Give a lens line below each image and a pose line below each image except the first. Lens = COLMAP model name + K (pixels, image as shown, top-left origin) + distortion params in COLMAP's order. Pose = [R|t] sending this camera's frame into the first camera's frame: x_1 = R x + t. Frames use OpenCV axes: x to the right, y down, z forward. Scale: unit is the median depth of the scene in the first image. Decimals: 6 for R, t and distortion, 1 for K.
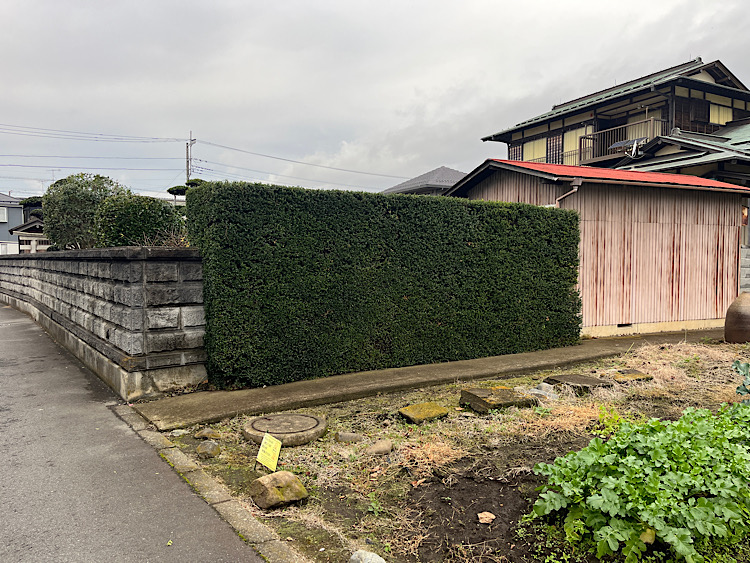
lens RADIAL K [[573.6, 0, 375.3], [0, 573.6, 280.0], [0, 0, 1]] dist [0.082593, -0.110419]
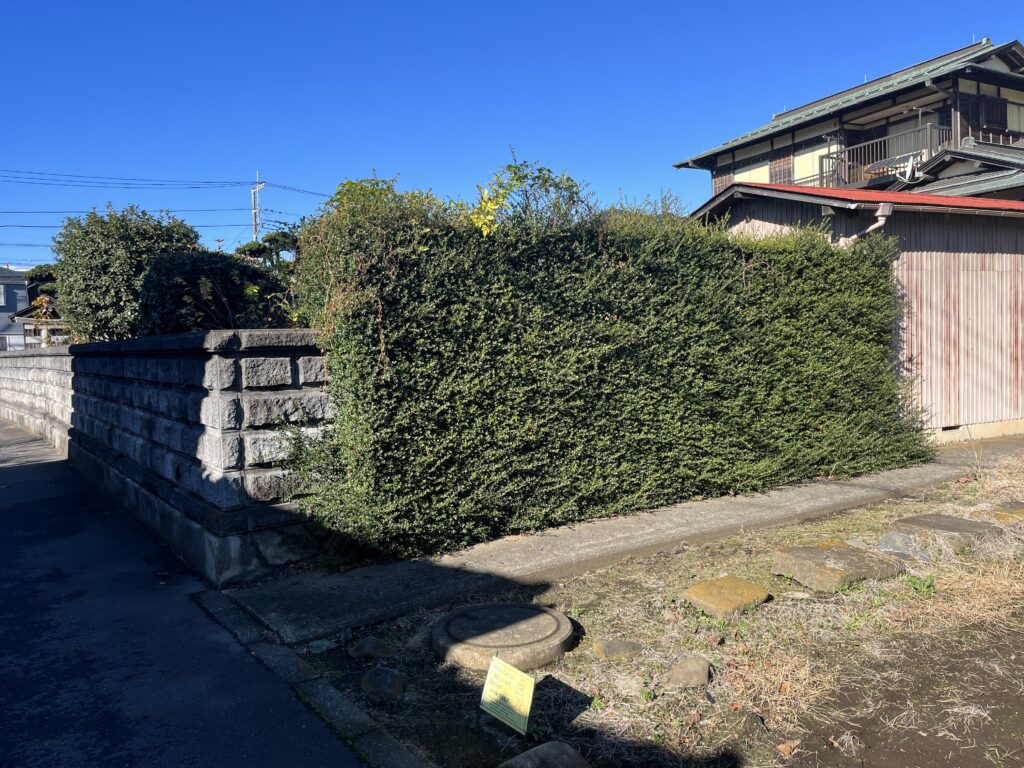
lens RADIAL K [[783.1, 0, 512.5], [0, 783.1, 382.0], [0, 0, 1]] dist [0.082593, -0.110419]
pose [[0.999506, -0.031432, 0.000754, -0.083264], [0.031417, 0.999392, 0.015142, -0.004691], [-0.001229, -0.015111, 0.999885, 0.126781]]
